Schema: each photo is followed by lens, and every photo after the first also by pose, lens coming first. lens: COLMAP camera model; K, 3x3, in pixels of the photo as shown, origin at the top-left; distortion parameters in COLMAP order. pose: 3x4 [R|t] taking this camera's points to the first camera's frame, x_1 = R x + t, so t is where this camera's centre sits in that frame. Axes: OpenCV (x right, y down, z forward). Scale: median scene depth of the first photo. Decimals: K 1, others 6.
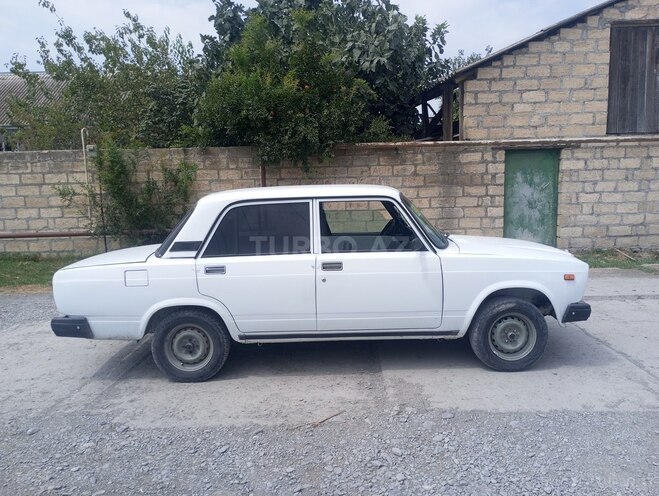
lens RADIAL K [[543.2, 0, 331.6], [0, 543.2, 236.9], [0, 0, 1]] dist [0.068707, -0.079777]
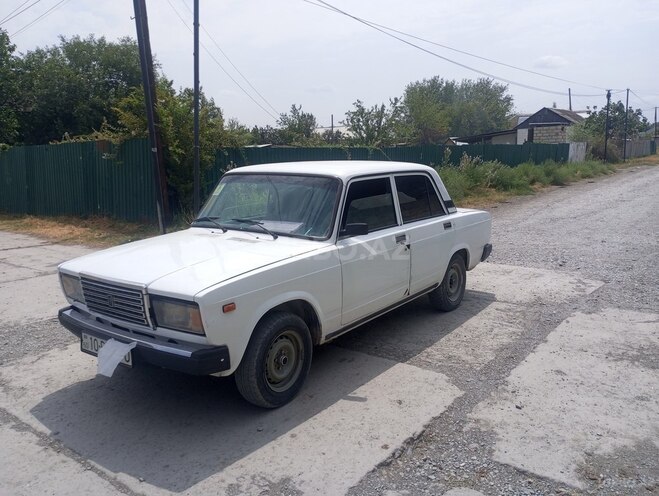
lens RADIAL K [[543.2, 0, 331.6], [0, 543.2, 236.9], [0, 0, 1]] dist [0.068707, -0.079777]
pose [[-0.602642, 0.161436, -0.781512, 0.411385], [-0.046890, 0.970469, 0.236627, -0.105568], [0.796633, 0.179246, -0.577276, 0.860931]]
